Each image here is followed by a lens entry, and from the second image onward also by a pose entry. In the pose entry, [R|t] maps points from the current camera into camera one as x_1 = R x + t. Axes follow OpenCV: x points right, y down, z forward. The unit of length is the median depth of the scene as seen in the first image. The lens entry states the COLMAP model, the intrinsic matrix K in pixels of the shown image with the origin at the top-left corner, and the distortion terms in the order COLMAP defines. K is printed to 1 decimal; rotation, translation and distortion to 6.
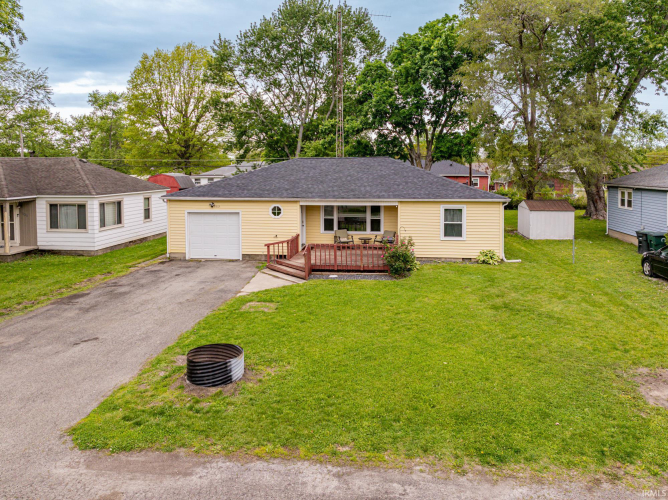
lens RADIAL K [[495.5, 0, 333.7], [0, 495.5, 211.9], [0, 0, 1]] dist [-0.022094, 0.005260]
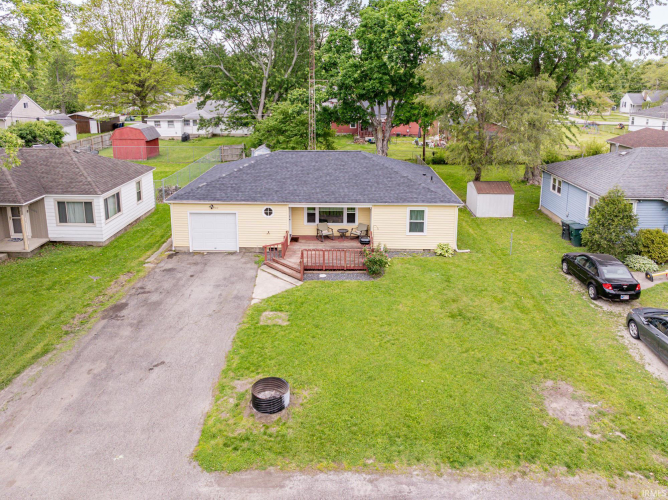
lens RADIAL K [[496.3, 0, 324.3], [0, 496.3, 204.1], [0, 0, 1]] dist [-0.015482, -0.008637]
pose [[0.995869, -0.019250, 0.088733, -0.101206], [0.003746, 0.985146, 0.171676, -0.253889], [-0.090720, -0.170634, 0.981149, -0.182016]]
